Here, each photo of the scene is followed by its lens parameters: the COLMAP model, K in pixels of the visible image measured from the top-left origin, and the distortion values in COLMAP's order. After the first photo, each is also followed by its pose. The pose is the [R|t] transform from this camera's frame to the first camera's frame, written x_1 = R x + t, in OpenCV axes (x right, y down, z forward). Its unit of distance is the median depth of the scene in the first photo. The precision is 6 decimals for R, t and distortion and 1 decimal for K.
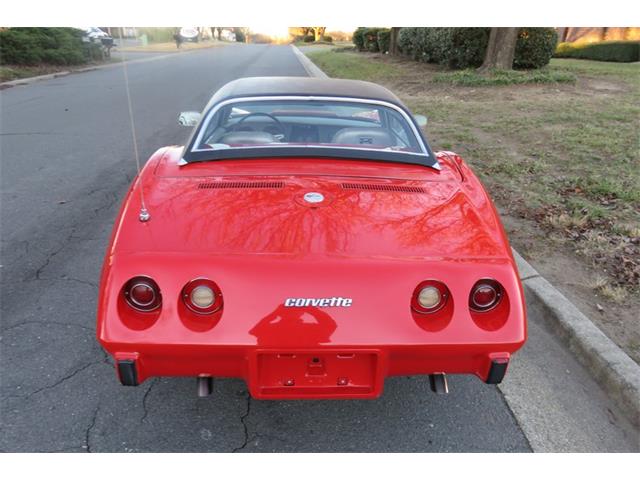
lens RADIAL K [[501.3, 0, 321.7], [0, 501.3, 239.7], [0, 0, 1]] dist [-0.022189, 0.011155]
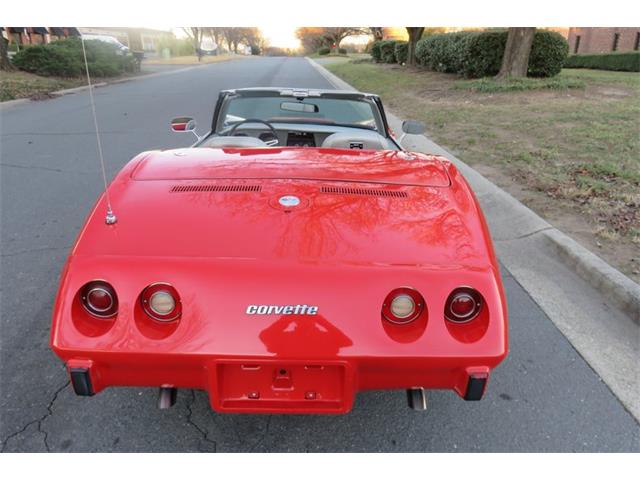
lens RADIAL K [[501.3, 0, 320.4], [0, 501.3, 242.5], [0, 0, 1]] dist [-0.022189, 0.011155]
pose [[0.999719, 0.002693, -0.023538, -0.039401], [-0.003105, 0.999842, -0.017478, 0.038102], [0.023487, 0.017546, 0.999570, -0.088060]]
